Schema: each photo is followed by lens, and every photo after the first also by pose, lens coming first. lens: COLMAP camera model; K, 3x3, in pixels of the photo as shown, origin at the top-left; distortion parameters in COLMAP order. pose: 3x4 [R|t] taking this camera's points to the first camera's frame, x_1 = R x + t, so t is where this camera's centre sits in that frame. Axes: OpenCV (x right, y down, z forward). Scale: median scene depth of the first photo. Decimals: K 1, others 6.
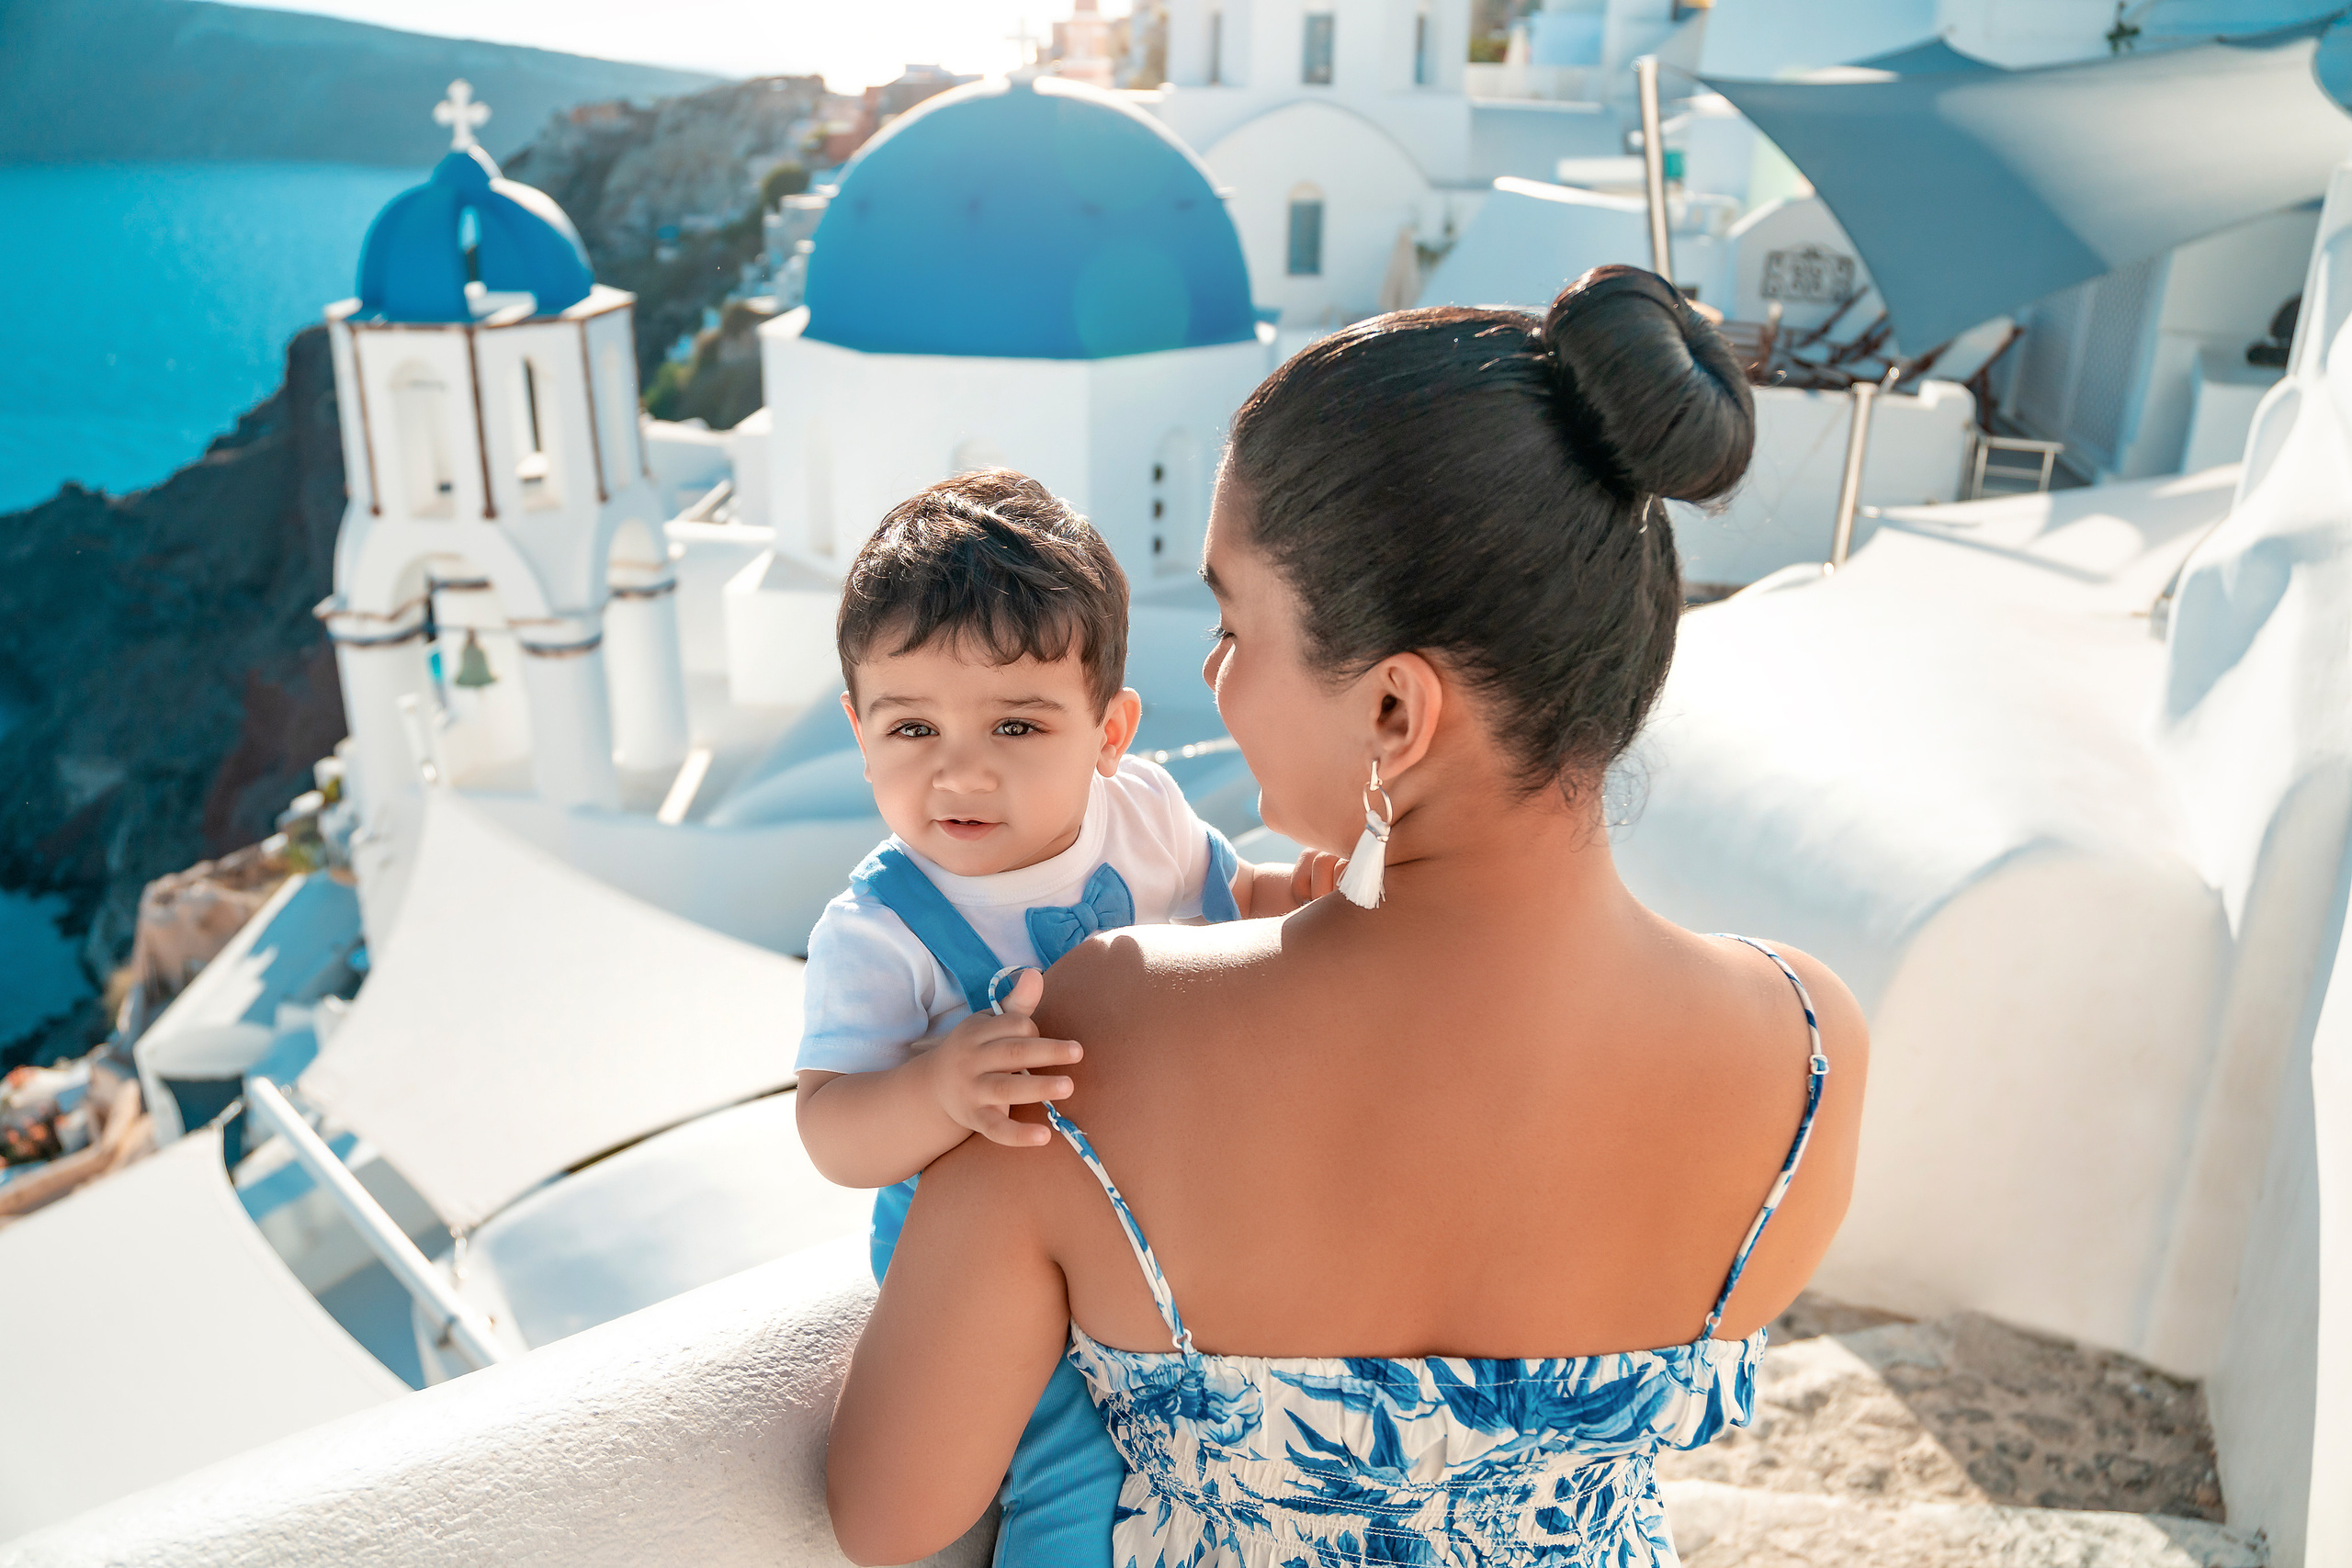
lens RADIAL K [[1767.2, 0, 1131.3], [0, 1767.2, 786.9], [0, 0, 1]] dist [-0.110996, 0.073527]
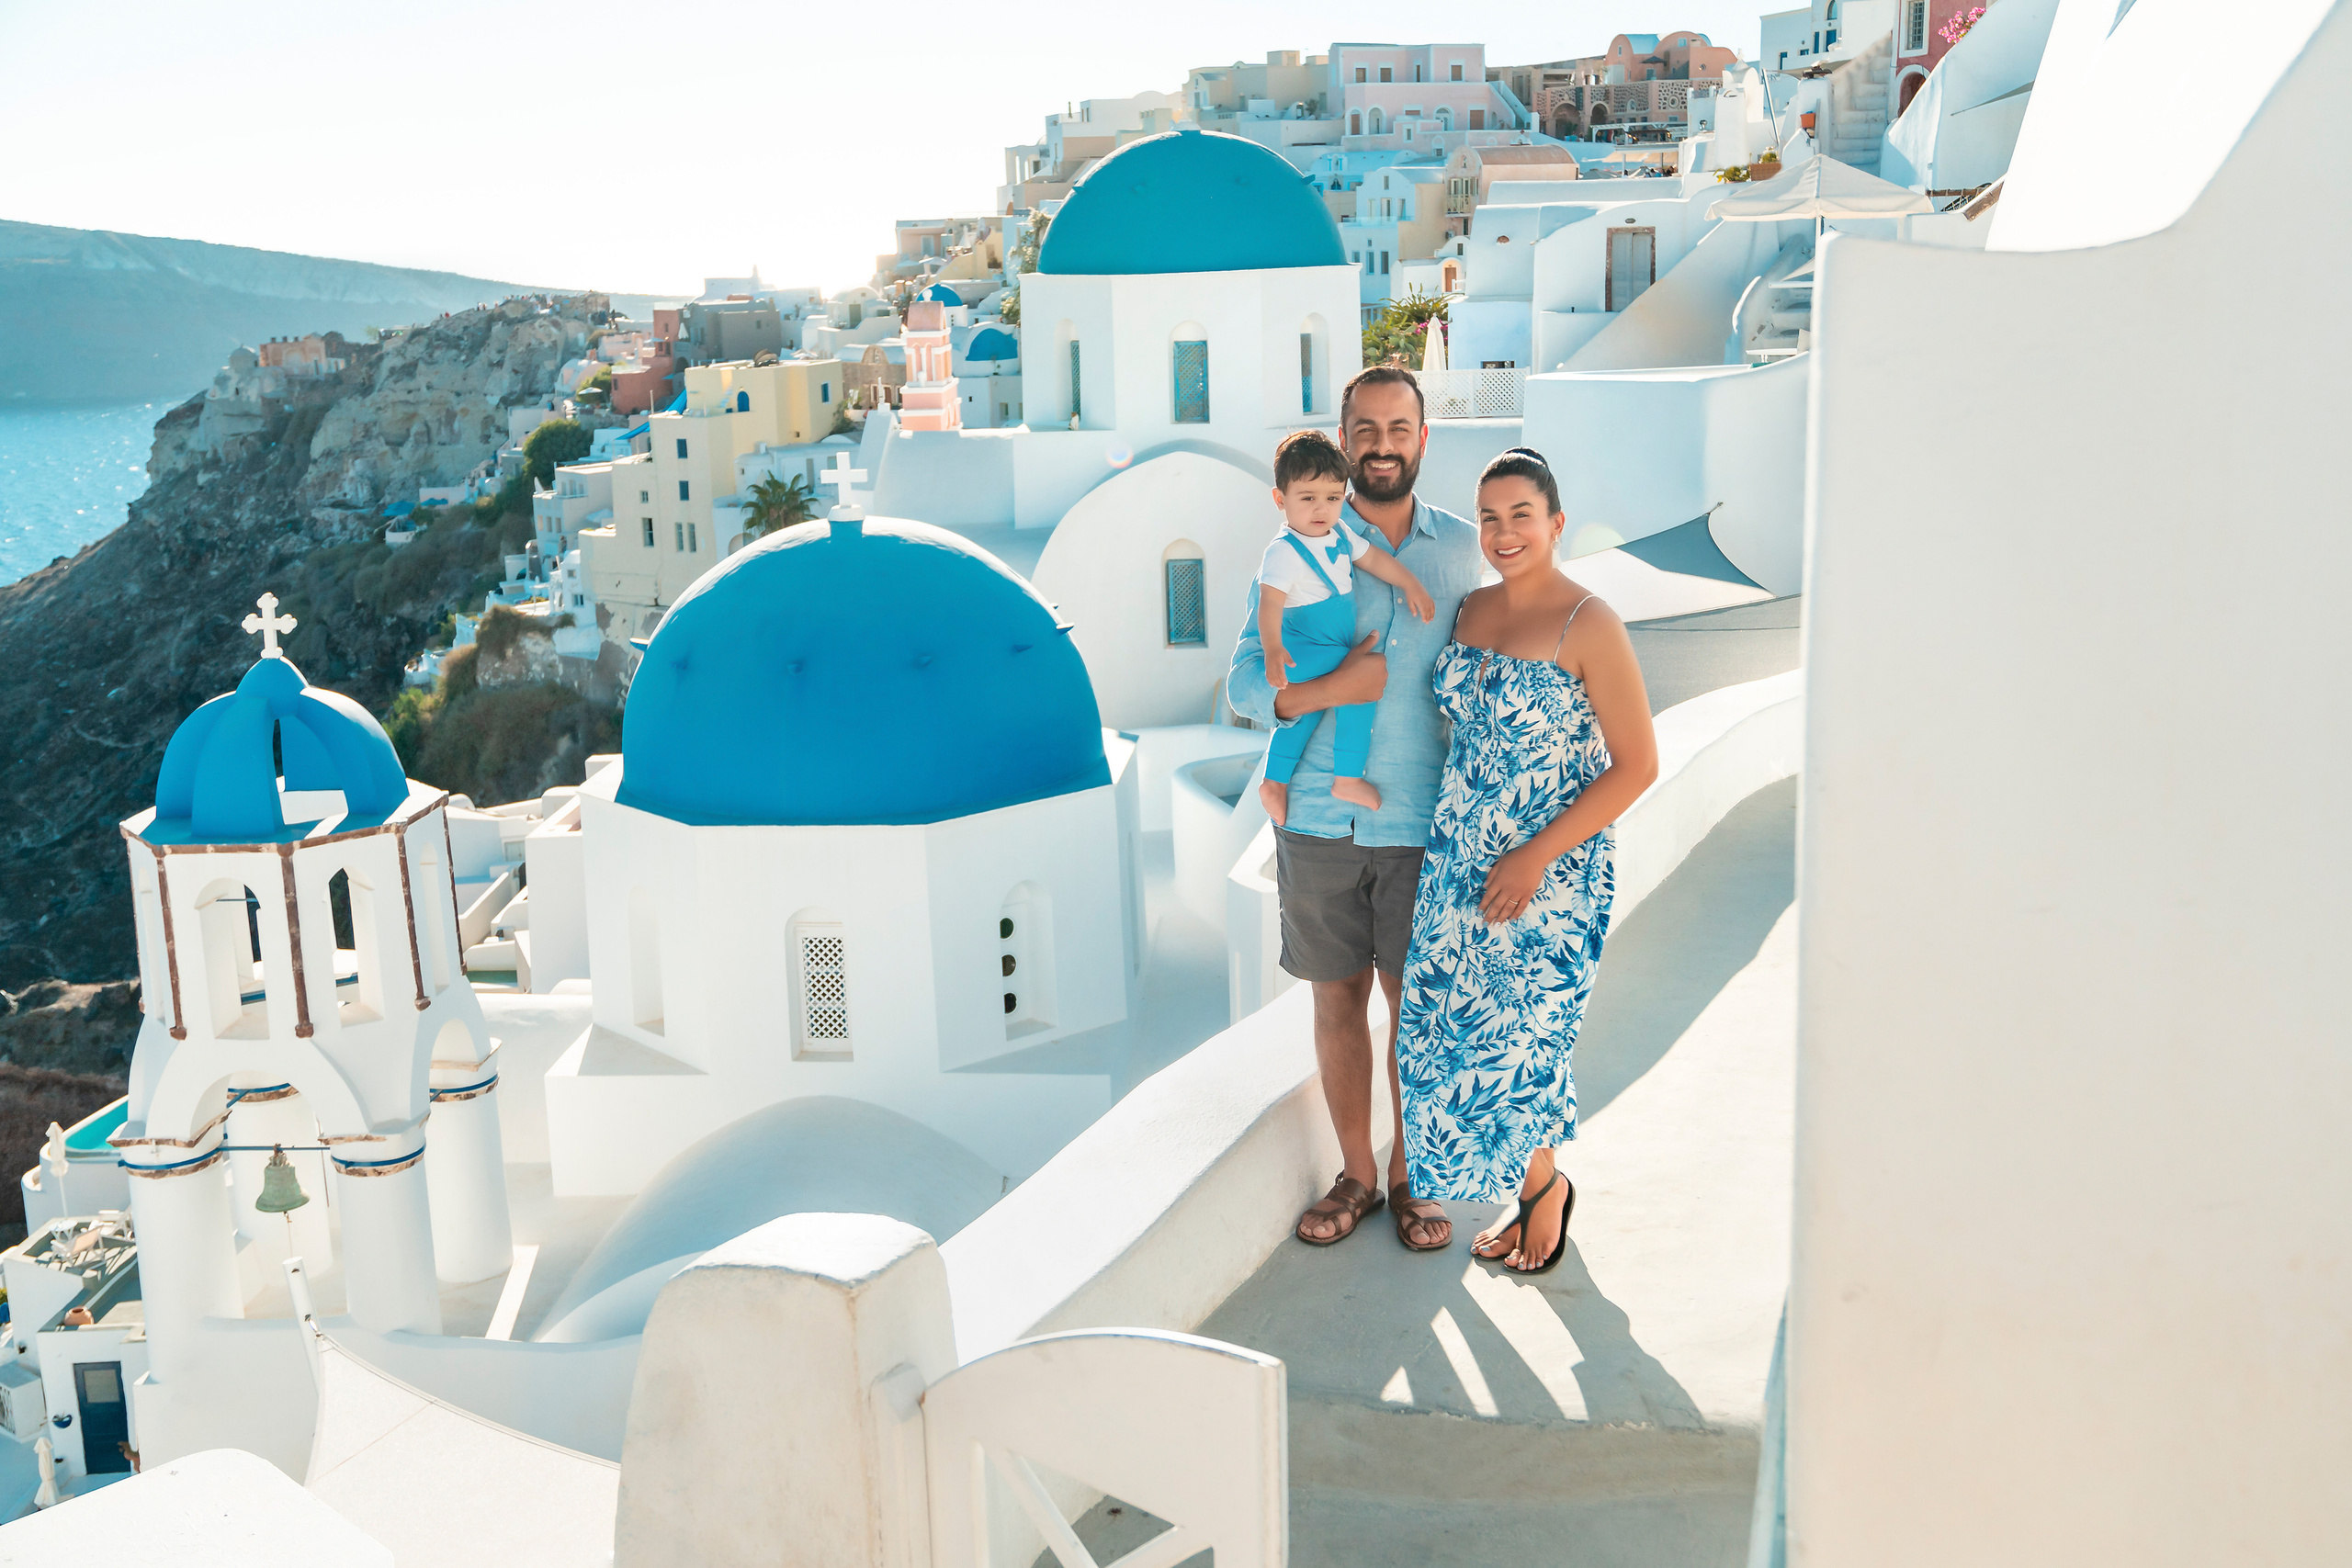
lens RADIAL K [[2510.0, 0, 1176.0], [0, 2510.0, 784.0], [0, 0, 1]] dist [0.036167, 0.011616]
pose [[0.997547, -0.049618, 0.049367, 0.038159], [0.057090, 0.984846, -0.163766, -0.023921], [-0.040493, 0.166183, 0.985263, -0.306670]]
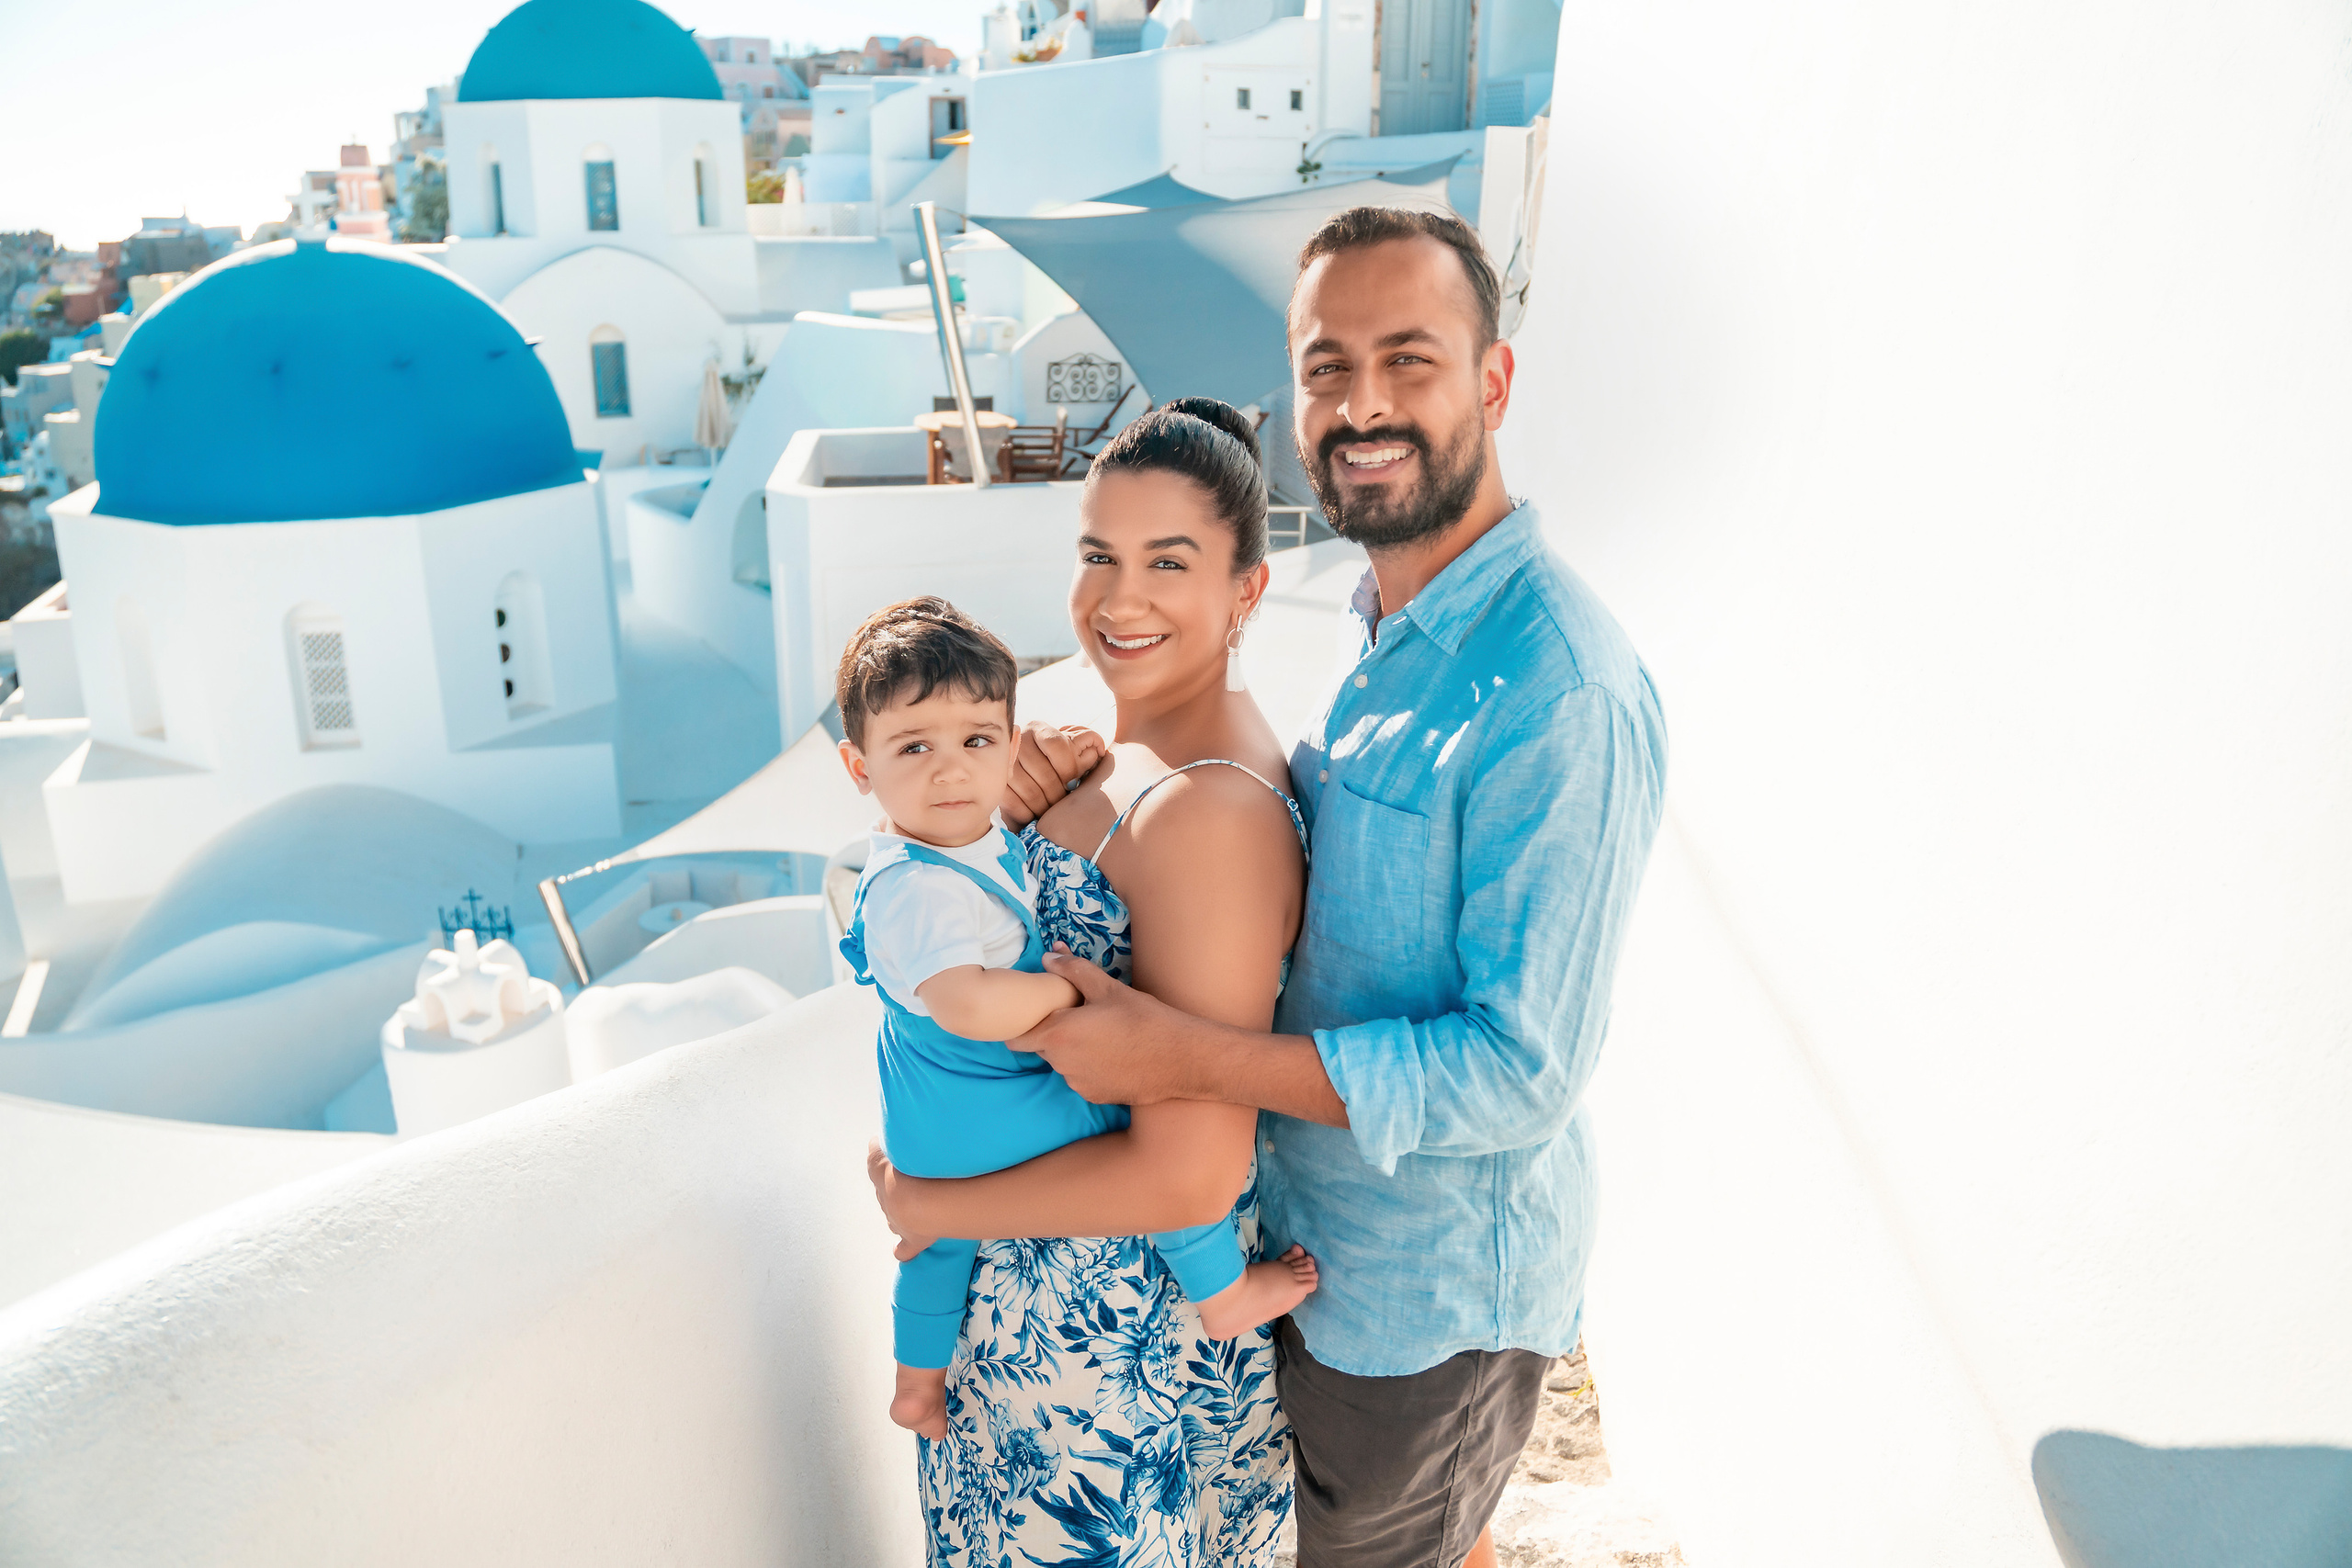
lens RADIAL K [[1754.7, 0, 1114.6], [0, 1754.7, 790.1], [0, 0, 1]] dist [-0.141346, 0.125572]
pose [[0.928191, -0.129436, 0.348866, -0.013848], [0.151801, 0.987702, -0.037423, 0.008712], [-0.339732, 0.087694, 0.936425, -0.030607]]
